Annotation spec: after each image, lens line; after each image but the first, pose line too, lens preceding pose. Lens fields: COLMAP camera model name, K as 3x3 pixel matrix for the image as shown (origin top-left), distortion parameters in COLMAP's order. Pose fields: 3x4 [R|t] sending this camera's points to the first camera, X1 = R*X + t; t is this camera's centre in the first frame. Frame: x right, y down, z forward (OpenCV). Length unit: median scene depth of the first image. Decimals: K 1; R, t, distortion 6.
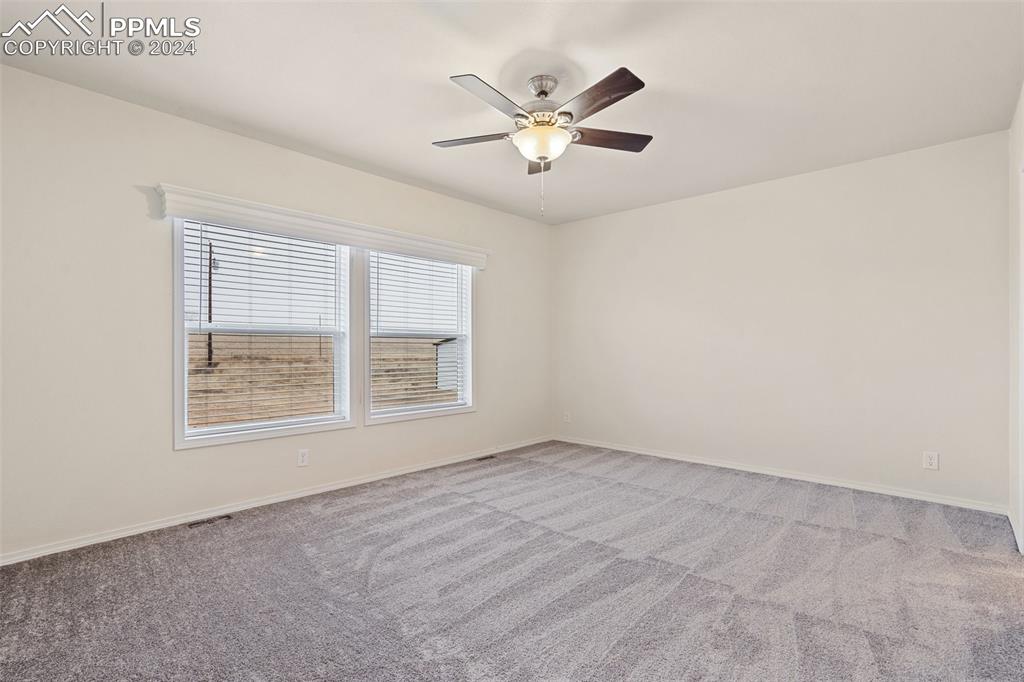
lens RADIAL K [[471.6, 0, 508.8], [0, 471.6, 343.5], [0, 0, 1]] dist [-0.002464, 0.001096]
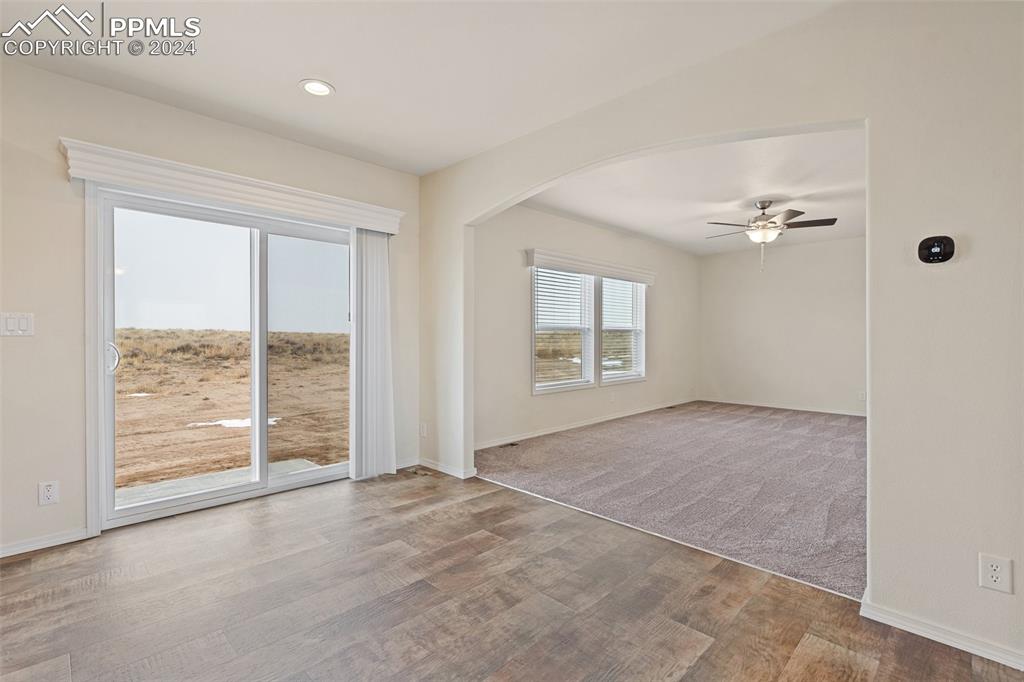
lens RADIAL K [[470.6, 0, 508.4], [0, 470.6, 339.8], [0, 0, 1]] dist [0.000250, 0.000444]
pose [[0.999957, -0.000304, -0.009306, -0.593945], [0.000393, 0.999954, 0.009563, -0.000562], [0.009302, -0.009566, 0.999911, -0.602094]]
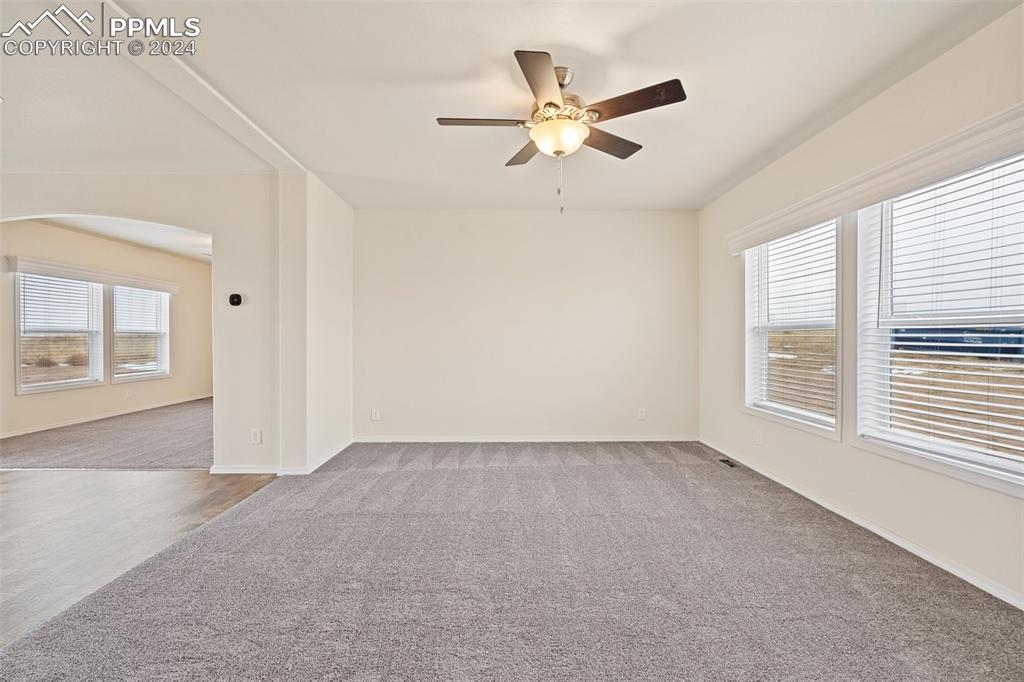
lens RADIAL K [[470.6, 0, 508.4], [0, 470.6, 339.8], [0, 0, 1]] dist [0.000250, 0.000444]
pose [[0.712829, -0.003298, 0.701330, -0.475991], [0.000013, 0.999989, 0.004690, -0.001146], [-0.701338, -0.003334, 0.712821, -1.301268]]
